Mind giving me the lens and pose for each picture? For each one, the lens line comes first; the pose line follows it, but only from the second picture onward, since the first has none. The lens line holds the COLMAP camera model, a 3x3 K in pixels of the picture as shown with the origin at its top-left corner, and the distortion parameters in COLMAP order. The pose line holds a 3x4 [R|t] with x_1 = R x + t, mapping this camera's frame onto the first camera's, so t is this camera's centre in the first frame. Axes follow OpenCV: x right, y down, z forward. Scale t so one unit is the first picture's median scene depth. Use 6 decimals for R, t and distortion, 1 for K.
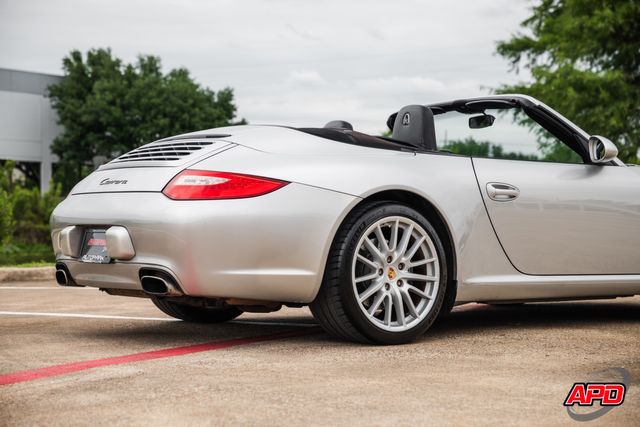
lens RADIAL K [[1300.6, 0, 323.8], [0, 1300.6, 221.5], [0, 0, 1]] dist [0.323785, 0.316961]
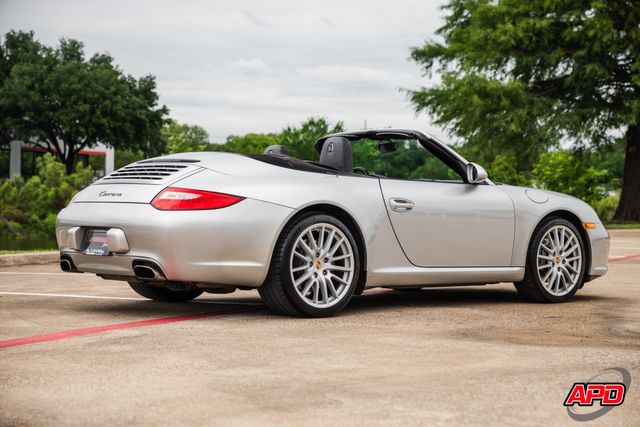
lens RADIAL K [[1300.6, 0, 323.8], [0, 1300.6, 221.5], [0, 0, 1]] dist [0.323785, 0.316961]
pose [[0.997937, 0.012825, 0.062908, -0.027937], [-0.013443, 0.999865, 0.009405, -0.018125], [-0.062779, -0.010231, 0.997975, -0.342000]]
